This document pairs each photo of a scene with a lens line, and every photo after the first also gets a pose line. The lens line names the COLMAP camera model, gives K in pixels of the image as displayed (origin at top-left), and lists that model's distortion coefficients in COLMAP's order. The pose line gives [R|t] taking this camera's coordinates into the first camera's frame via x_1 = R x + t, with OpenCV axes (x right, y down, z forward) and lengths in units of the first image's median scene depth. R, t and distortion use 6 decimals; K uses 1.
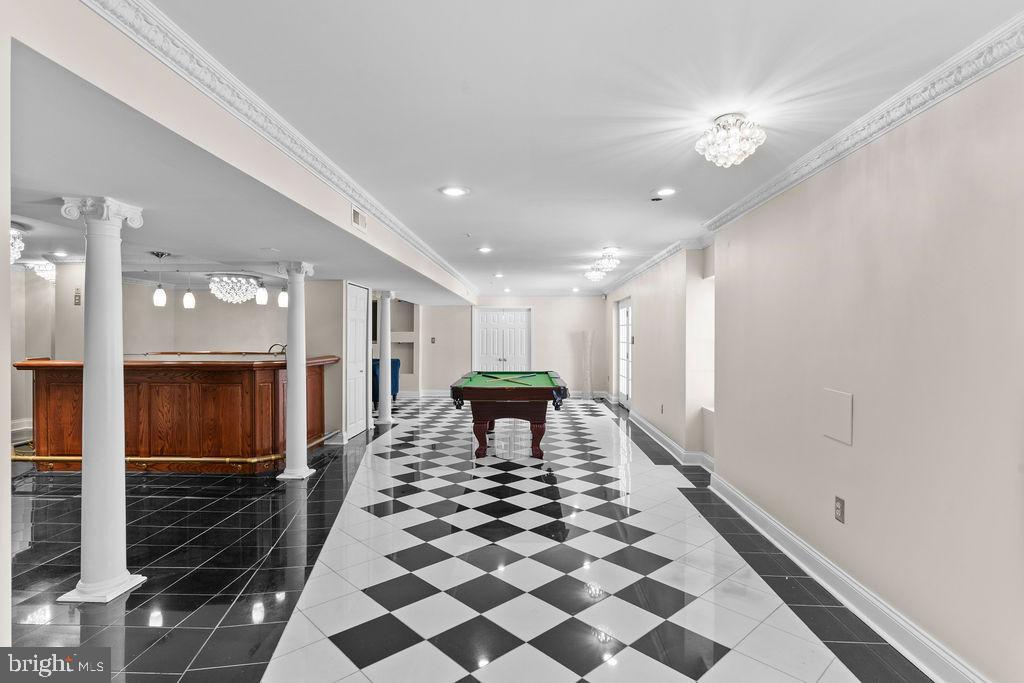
lens RADIAL K [[524.8, 0, 512.1], [0, 524.8, 340.7], [0, 0, 1]] dist [-0.001702, -0.001253]
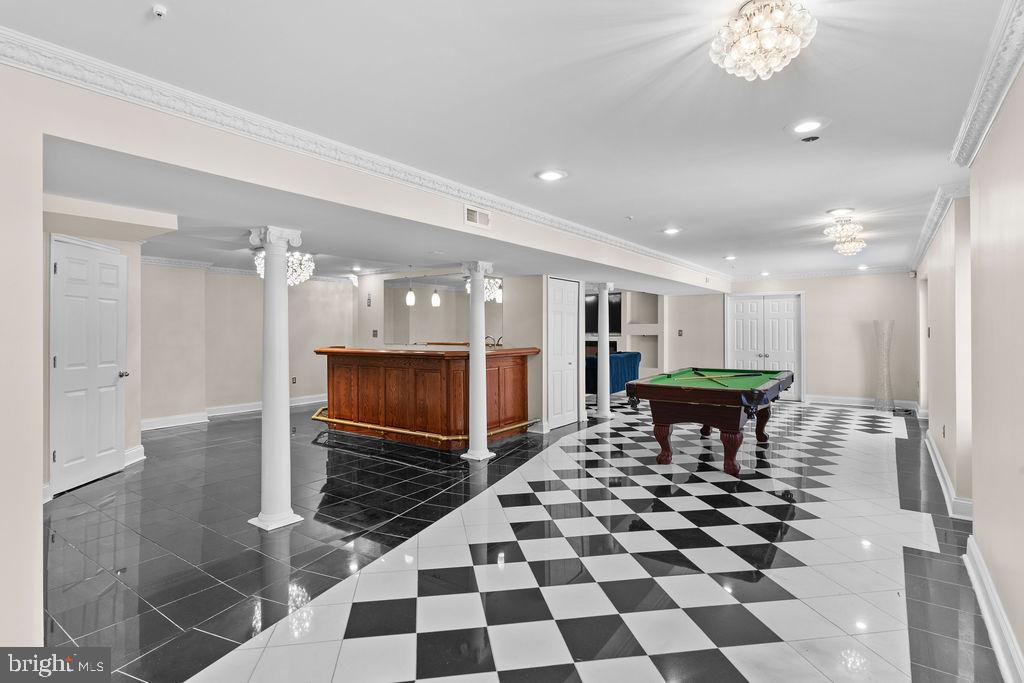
lens RADIAL K [[524.8, 0, 495.5], [0, 524.8, 326.8], [0, 0, 1]] dist [-0.001702, -0.001253]
pose [[0.826696, -0.008027, -0.562592, 0.221823], [0.000912, 0.999916, -0.012928, 0.000603], [0.562648, 0.010175, 0.826634, 0.107163]]
